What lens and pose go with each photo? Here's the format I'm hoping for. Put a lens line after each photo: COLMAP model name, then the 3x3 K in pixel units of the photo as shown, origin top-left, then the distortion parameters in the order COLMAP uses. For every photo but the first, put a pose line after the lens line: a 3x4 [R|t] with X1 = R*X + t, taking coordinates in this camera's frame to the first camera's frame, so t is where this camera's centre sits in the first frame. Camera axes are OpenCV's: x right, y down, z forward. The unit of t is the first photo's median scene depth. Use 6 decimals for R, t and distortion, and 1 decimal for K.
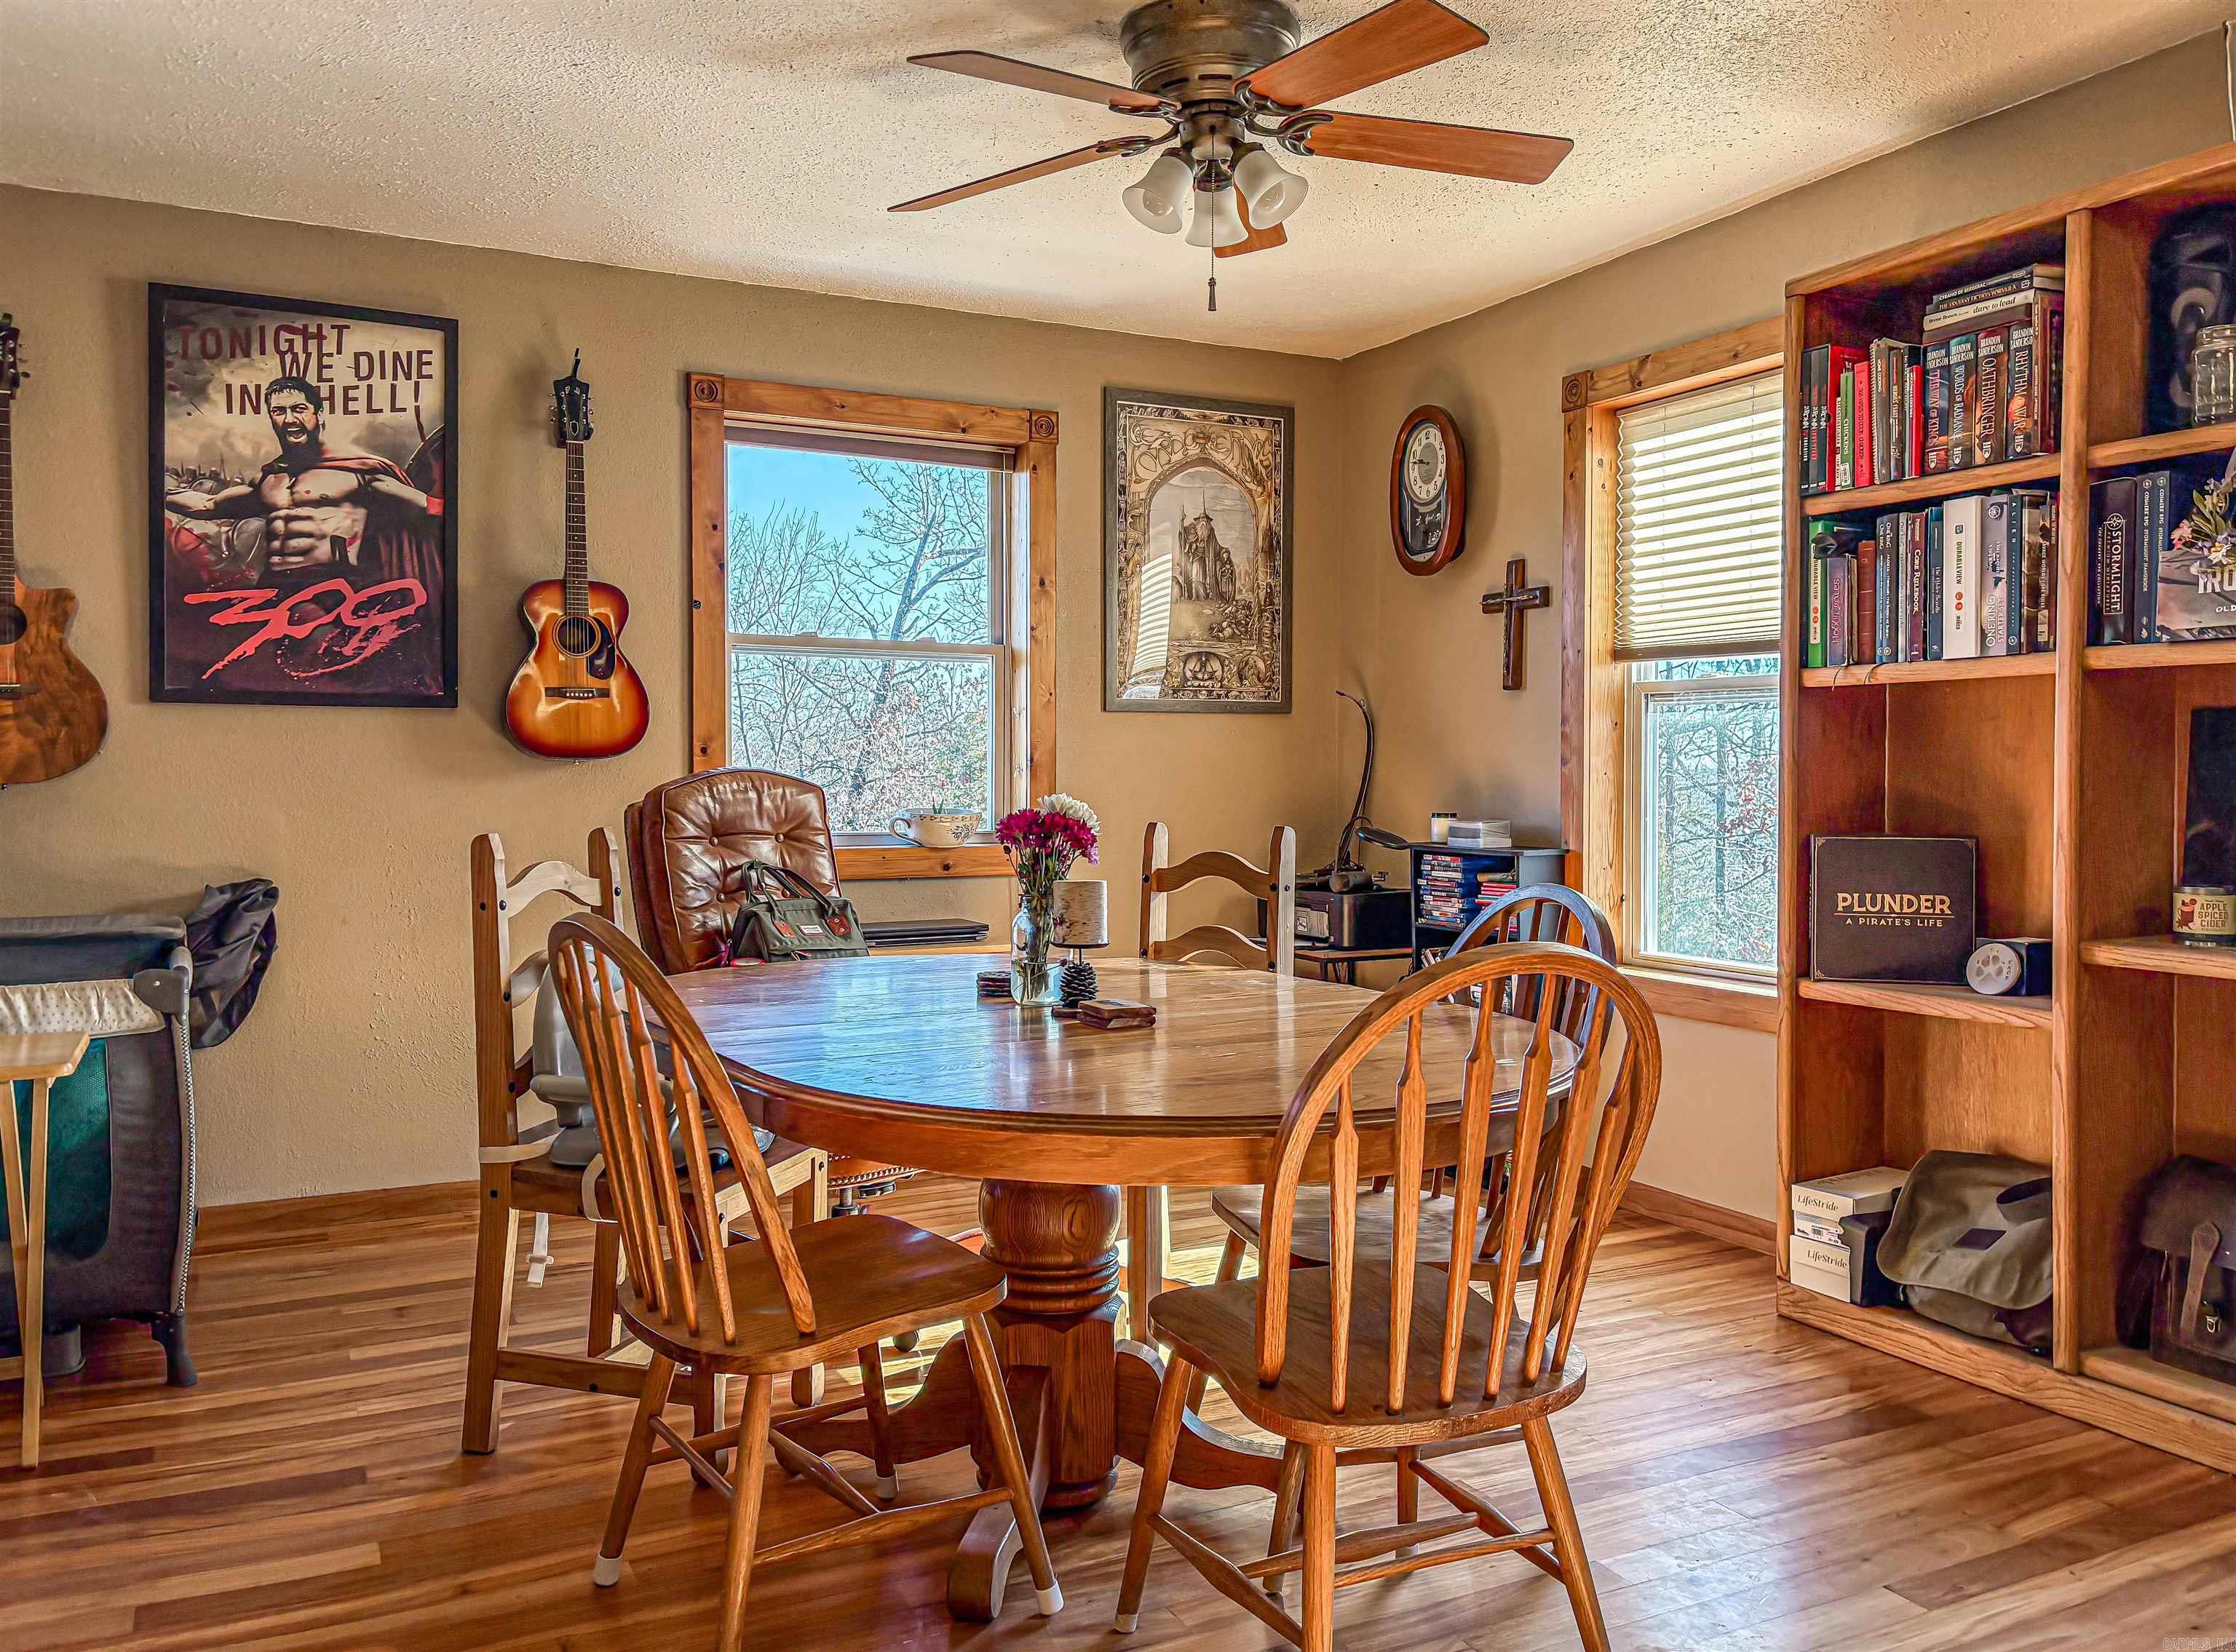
lens RADIAL K [[1814.9, 0, 1120.2], [0, 1814.9, 808.4], [0, 0, 1]] dist [0.048536, 0.006874]
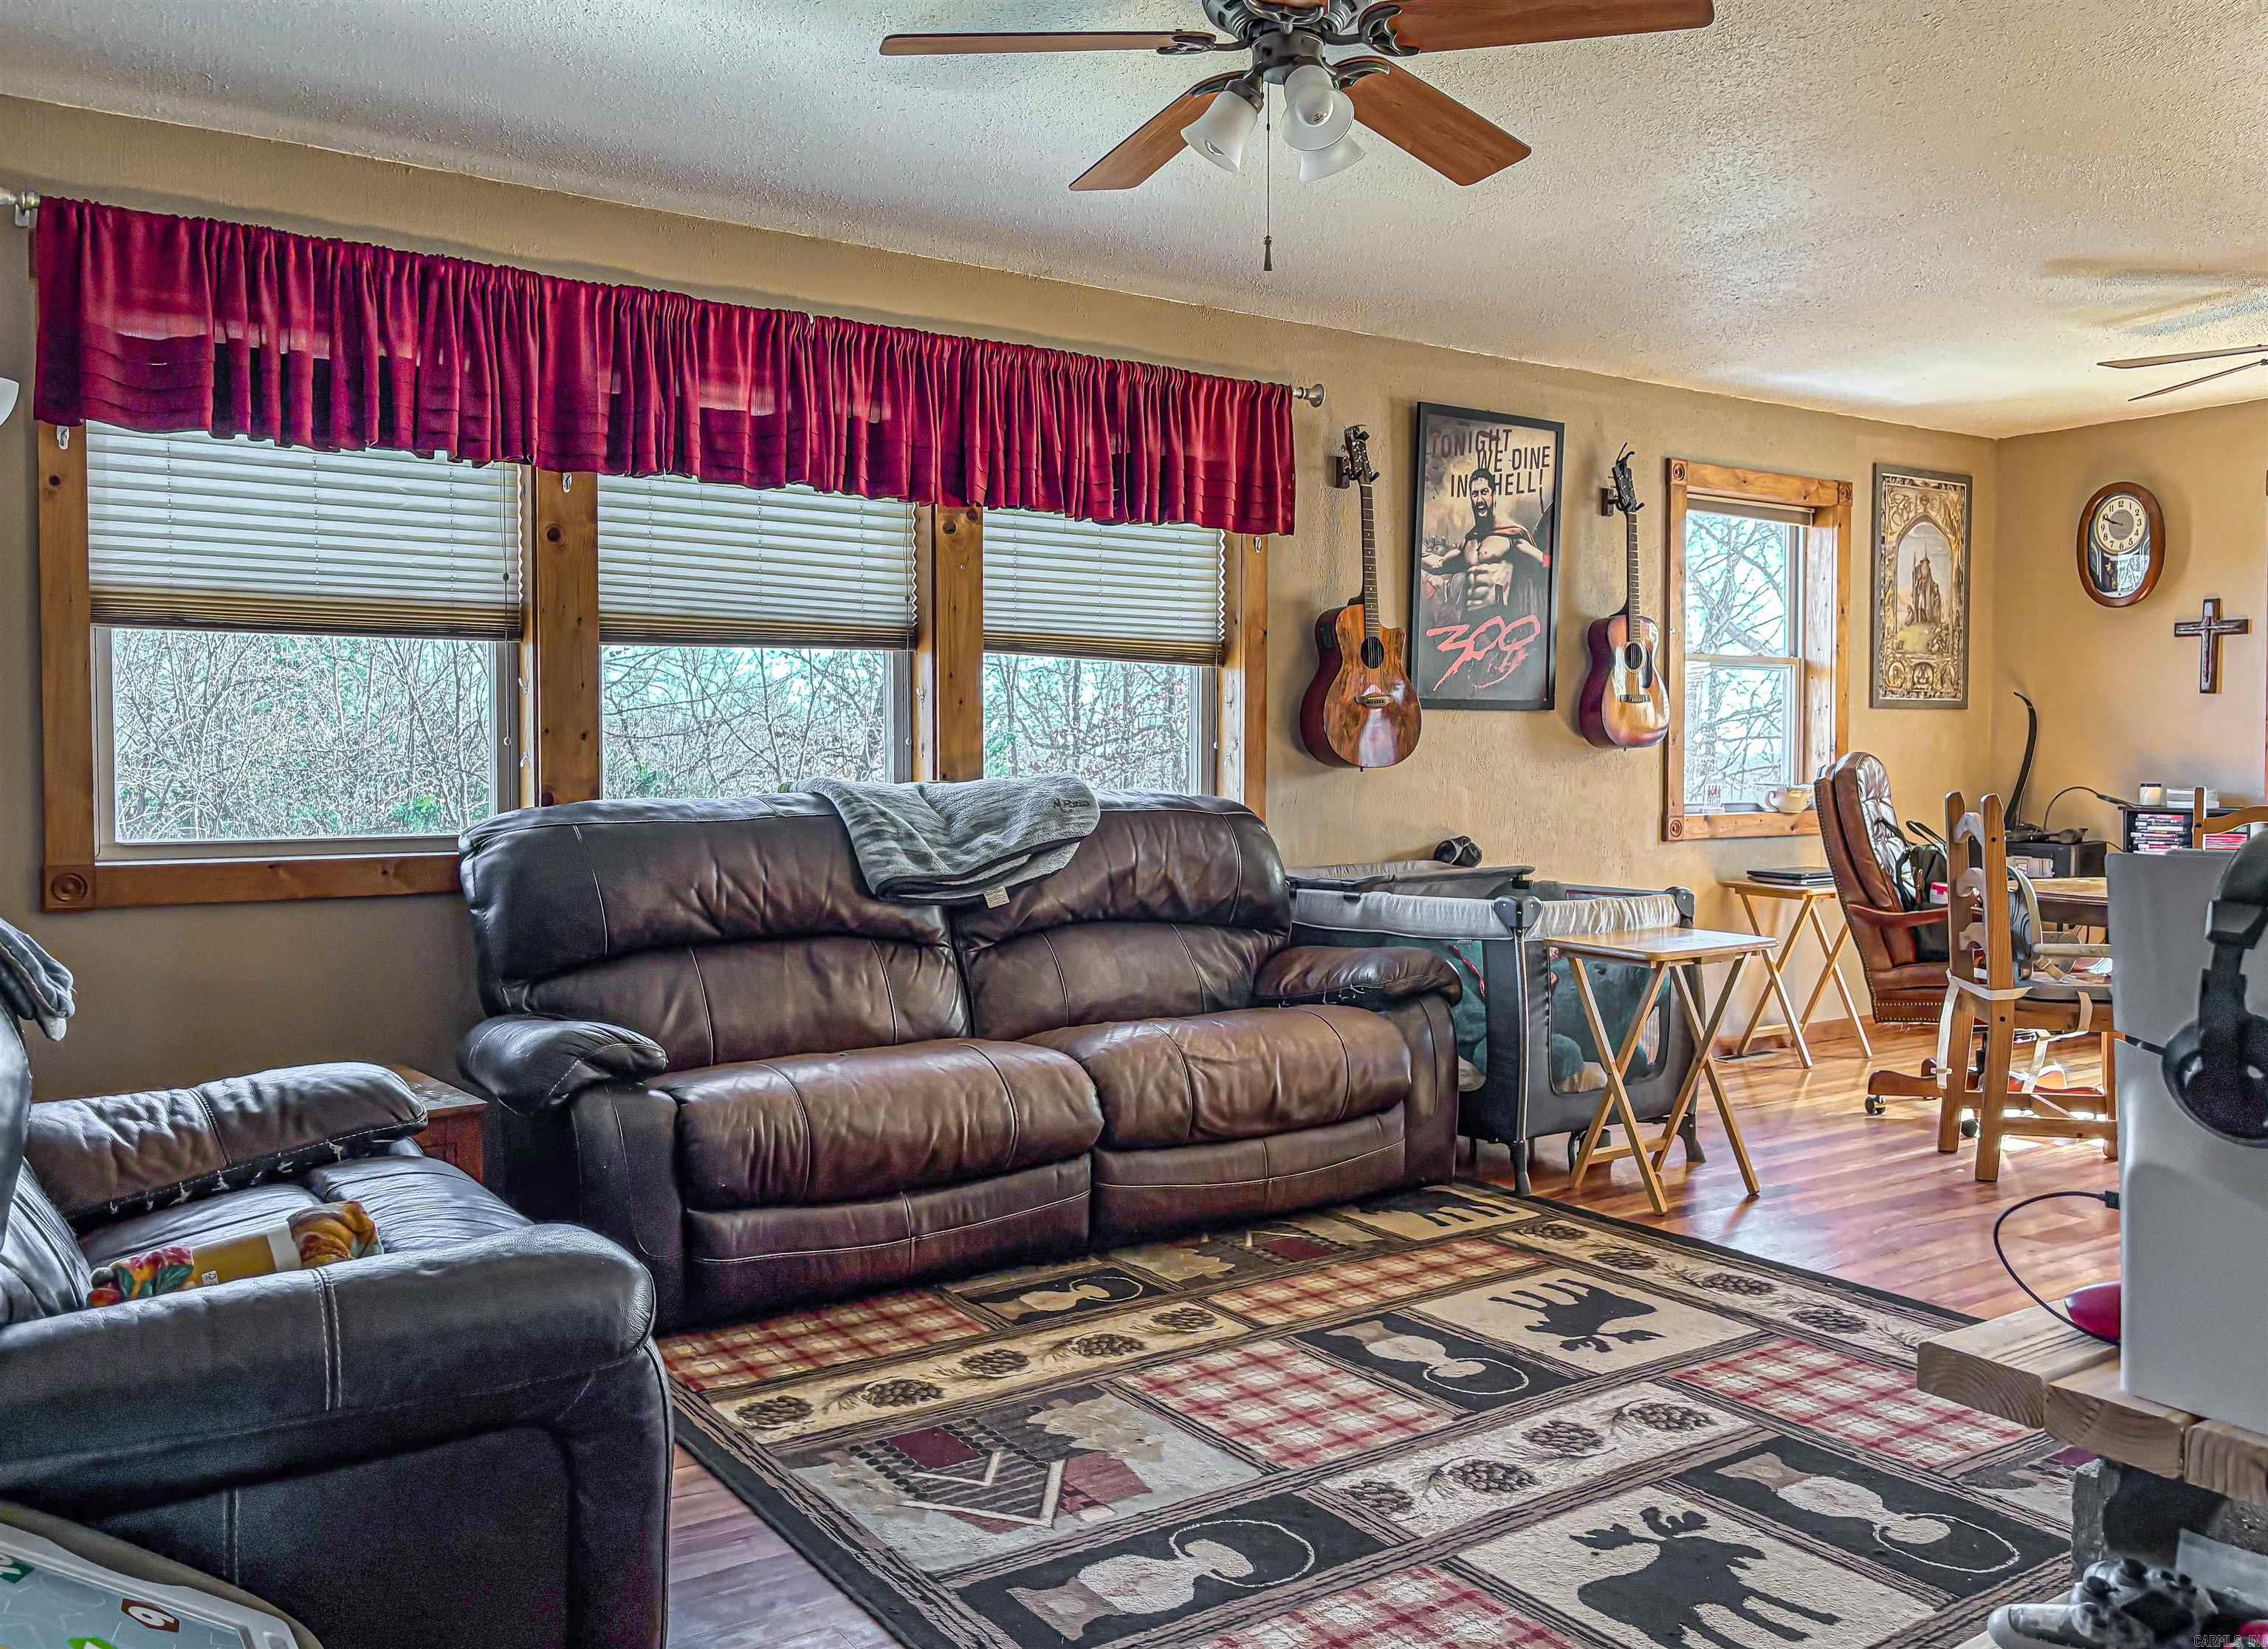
lens RADIAL K [[1780.8, 0, 1132.2], [0, 1780.8, 834.0], [0, 0, 1]] dist [0.012179, 0.000914]
pose [[0.993709, -0.008983, 0.111629, -0.832027], [0.005610, 0.999519, 0.030491, -0.005493], [-0.111849, -0.029673, 0.993282, -0.282753]]
